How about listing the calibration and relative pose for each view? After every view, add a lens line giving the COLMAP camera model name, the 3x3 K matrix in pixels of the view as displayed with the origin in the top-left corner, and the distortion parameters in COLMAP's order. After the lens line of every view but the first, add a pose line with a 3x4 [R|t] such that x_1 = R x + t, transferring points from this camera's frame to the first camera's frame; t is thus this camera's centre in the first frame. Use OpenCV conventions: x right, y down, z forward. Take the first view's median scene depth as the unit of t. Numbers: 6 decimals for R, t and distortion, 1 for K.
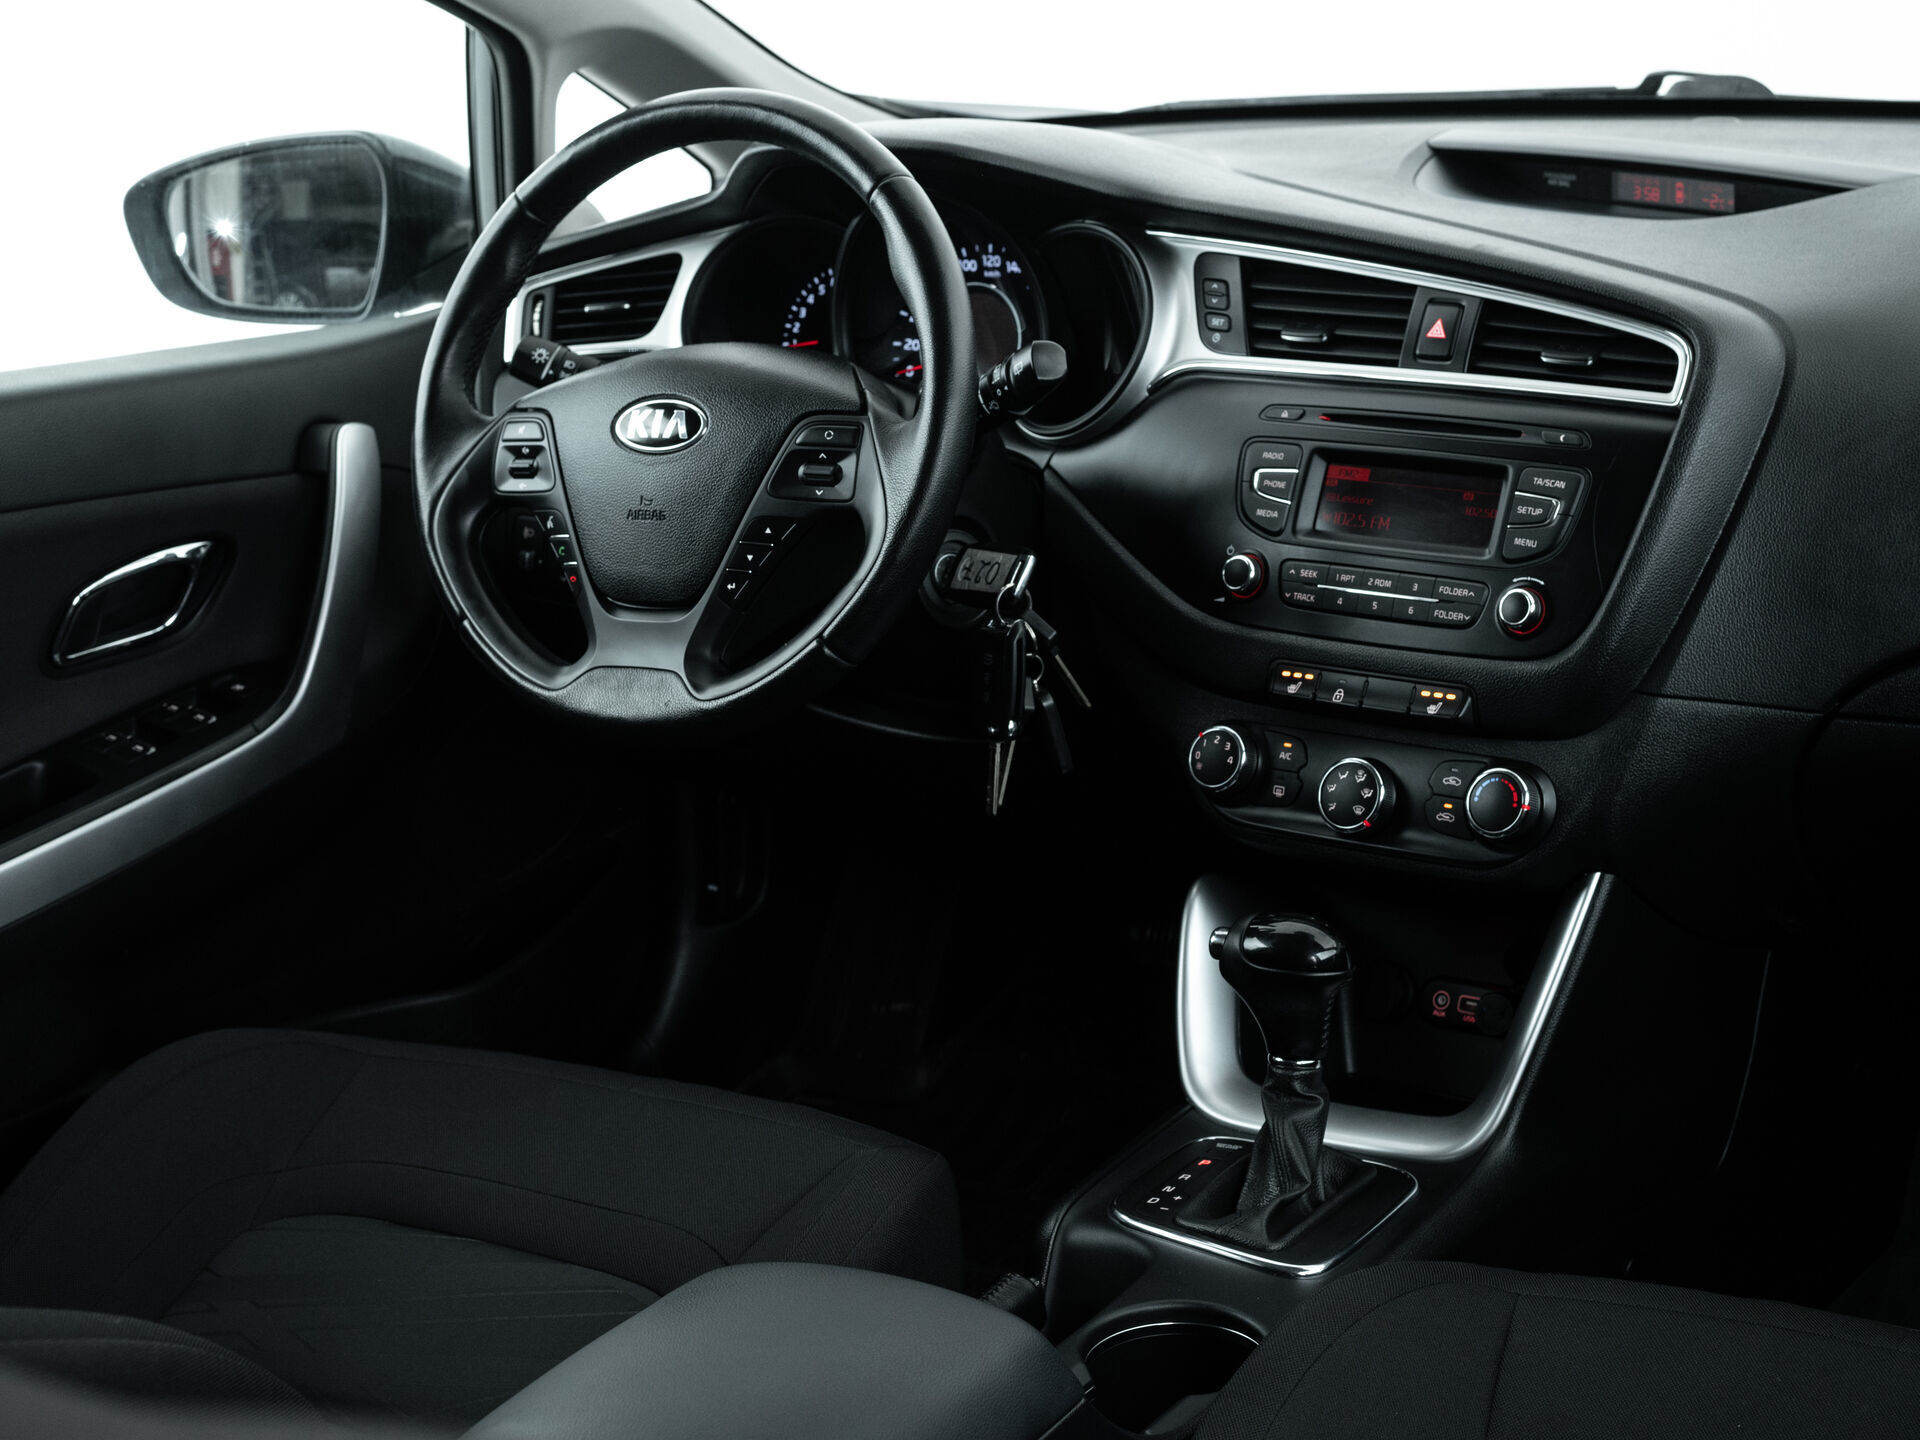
lens RADIAL K [[3231.9, 0, 960.0], [0, 3231.9, 720.0], [0, 0, 1]] dist [-0.110909, -0.080265]
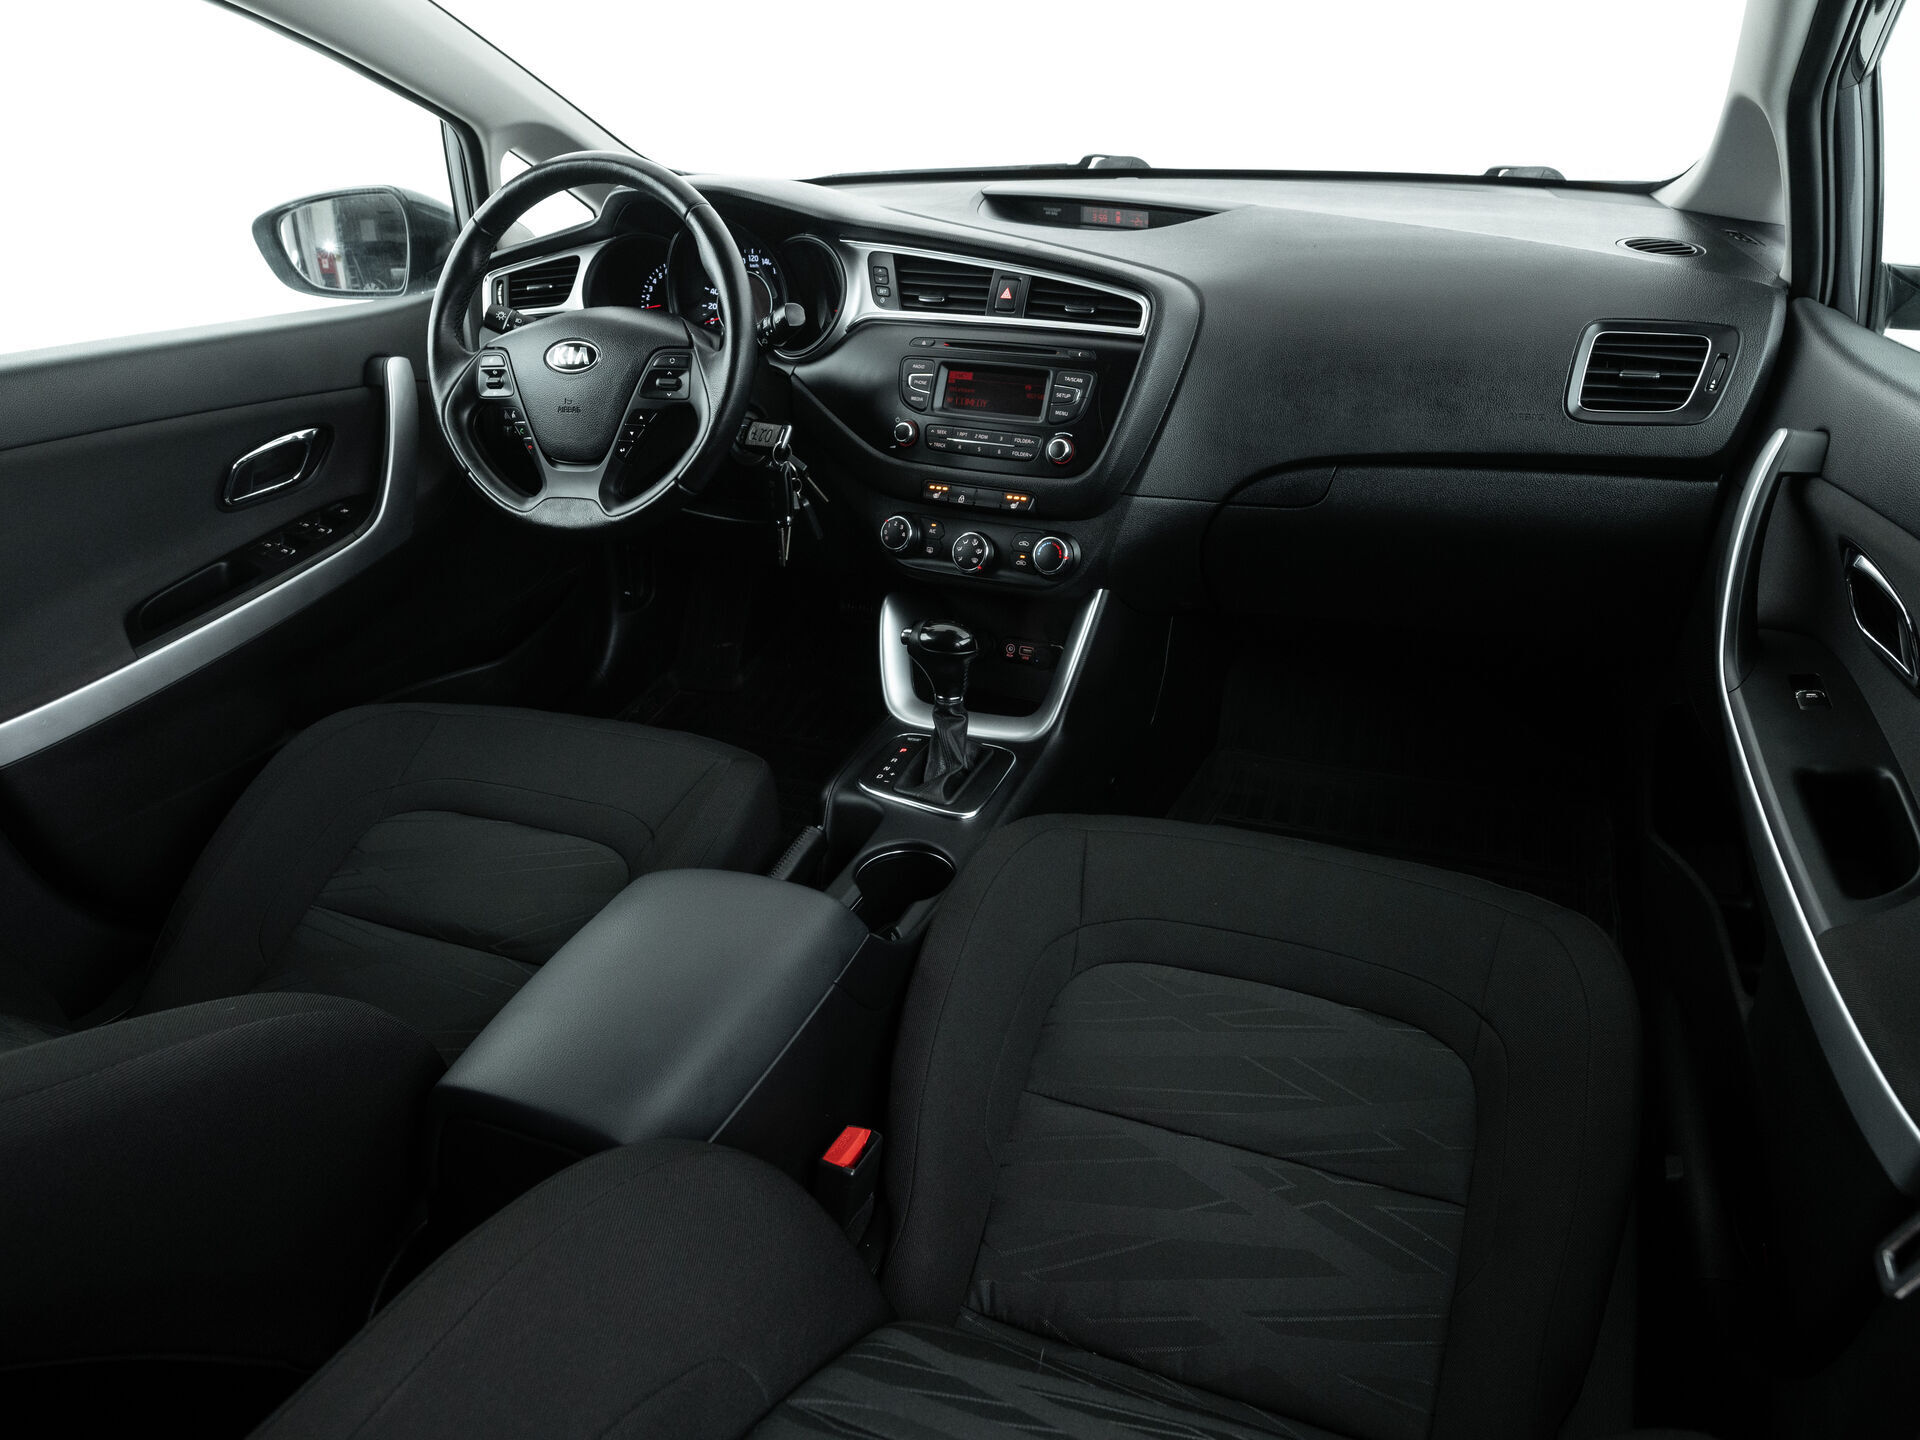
lens RADIAL K [[1263.3, 0, 974.0], [0, 1263.3, 720.6], [0, 0, 1]] dist [-0.025373, -0.002349]
pose [[0.981584, -0.069016, 0.178127, -0.014278], [0.031620, 0.978293, 0.204801, -0.030538], [-0.188395, -0.195397, 0.962459, 0.261769]]
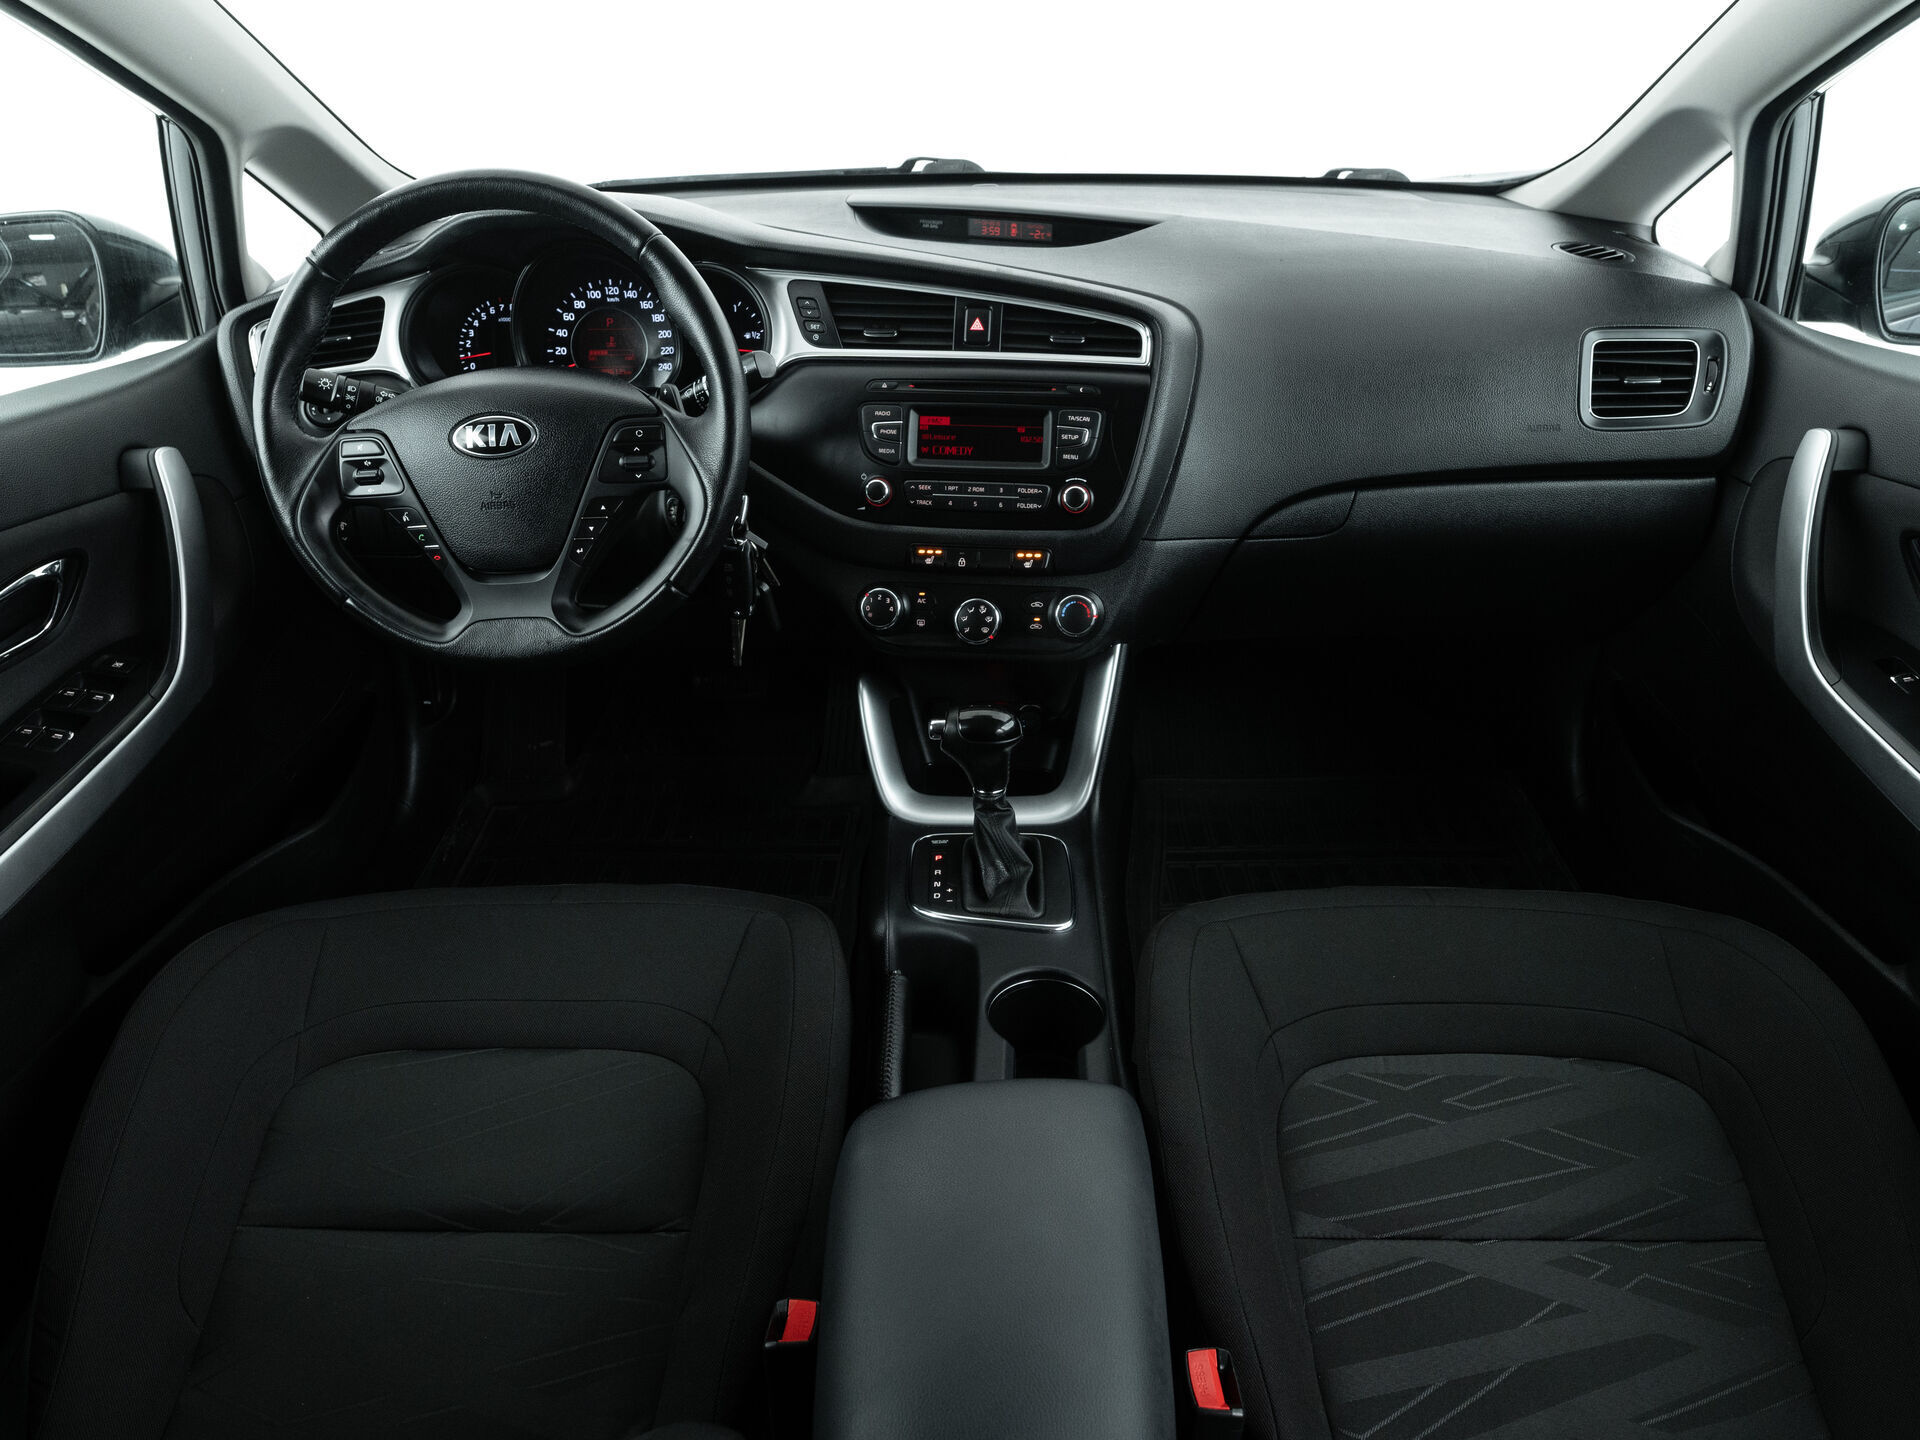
lens RADIAL K [[1258.1, 0, 979.6], [0, 1258.1, 721.0], [0, 0, 1]] dist [-0.026332, -0.001037]
pose [[0.851167, -0.211824, 0.480256, -0.191919], [0.105066, 0.965194, 0.239503, -0.079048], [-0.514272, -0.153399, 0.843797, 0.432746]]
